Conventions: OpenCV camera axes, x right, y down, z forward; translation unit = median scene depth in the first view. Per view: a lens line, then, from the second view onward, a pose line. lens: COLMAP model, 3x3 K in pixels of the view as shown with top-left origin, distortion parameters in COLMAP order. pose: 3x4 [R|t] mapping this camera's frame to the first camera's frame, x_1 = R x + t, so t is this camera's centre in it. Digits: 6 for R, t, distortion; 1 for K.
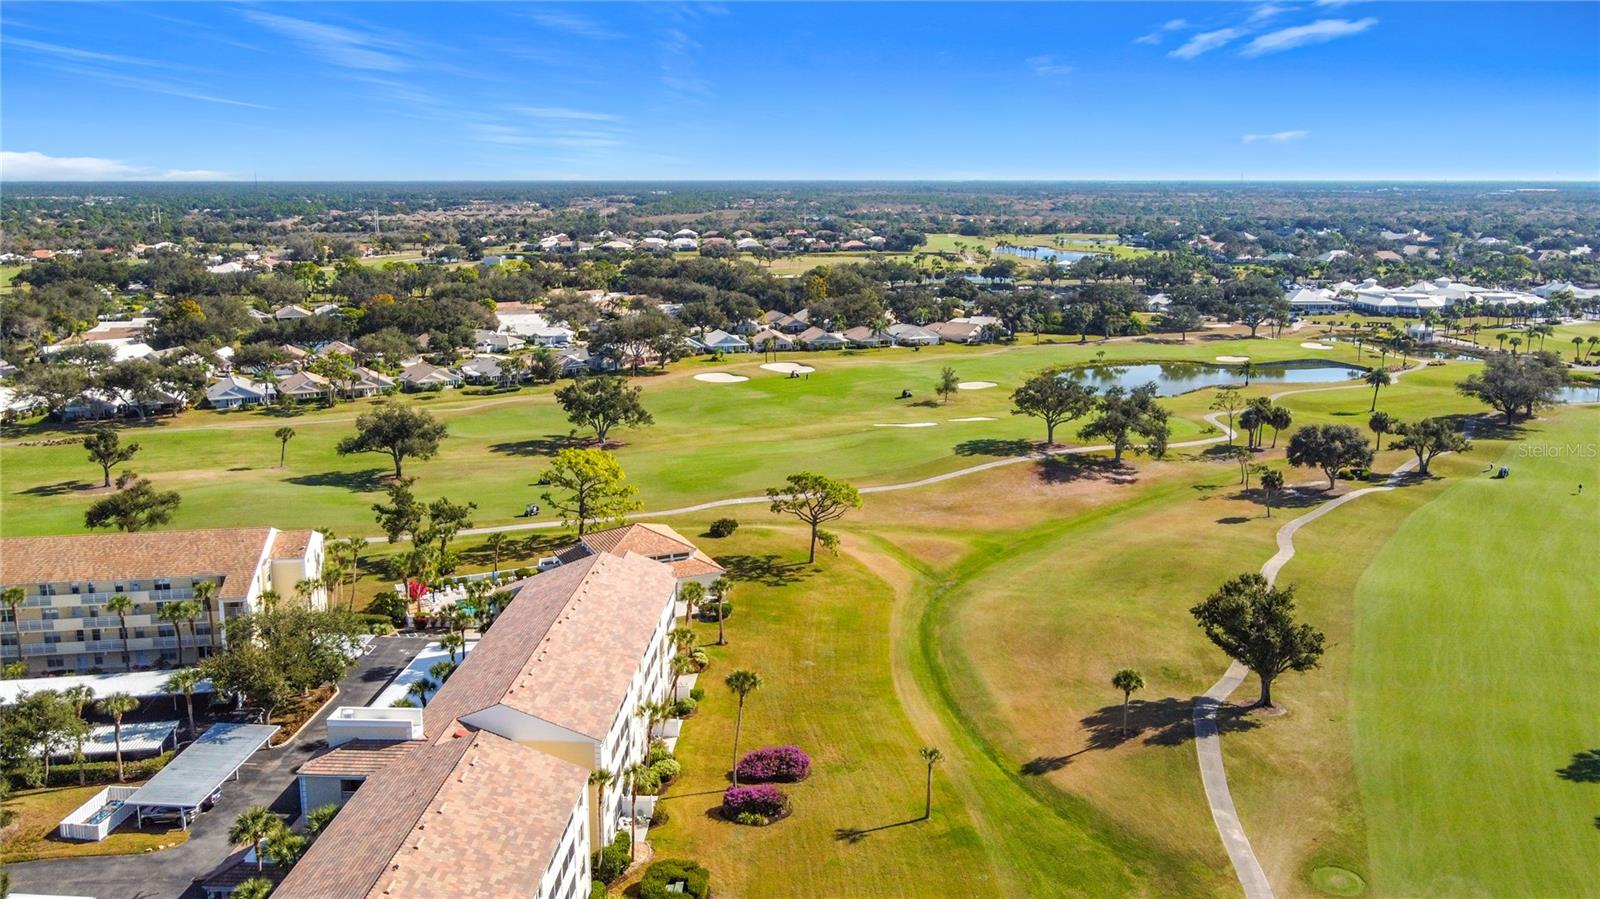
lens RADIAL K [[1260.1, 0, 800.0], [0, 1260.1, 449.5], [0, 0, 1]] dist [-0.029321, 0.050660]
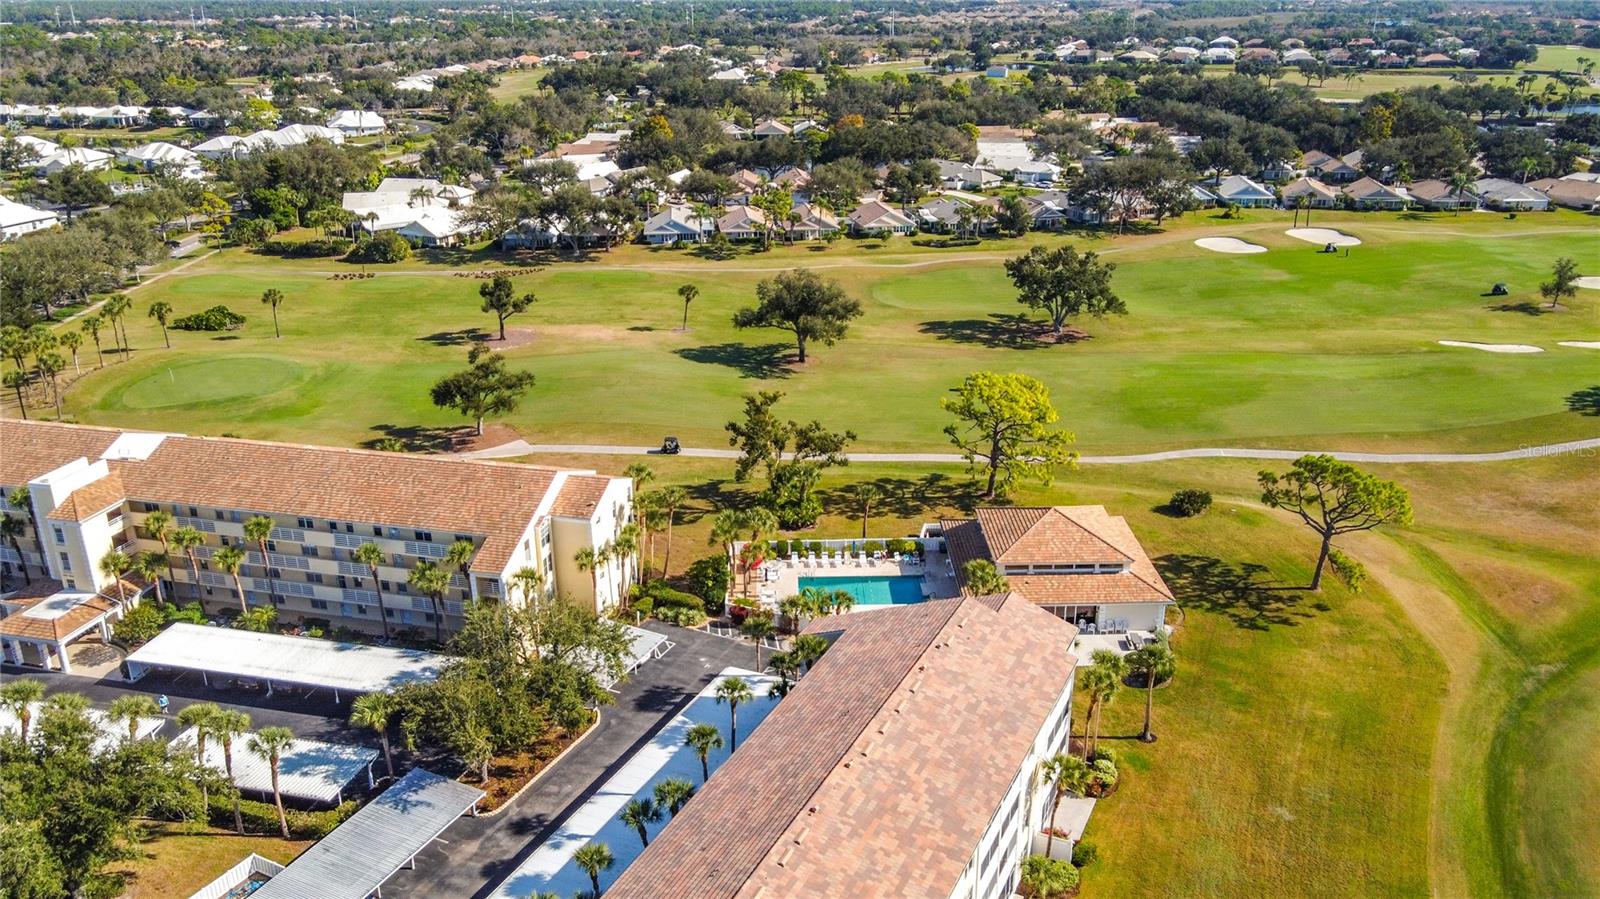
lens RADIAL K [[1260.1, 0, 800.0], [0, 1260.1, 449.5], [0, 0, 1]] dist [-0.029321, 0.050660]
pose [[0.919380, 0.131920, -0.370590, -0.002408], [-0.075372, 0.983712, 0.163187, -0.037033], [0.386081, -0.122098, 0.914349, 0.153782]]
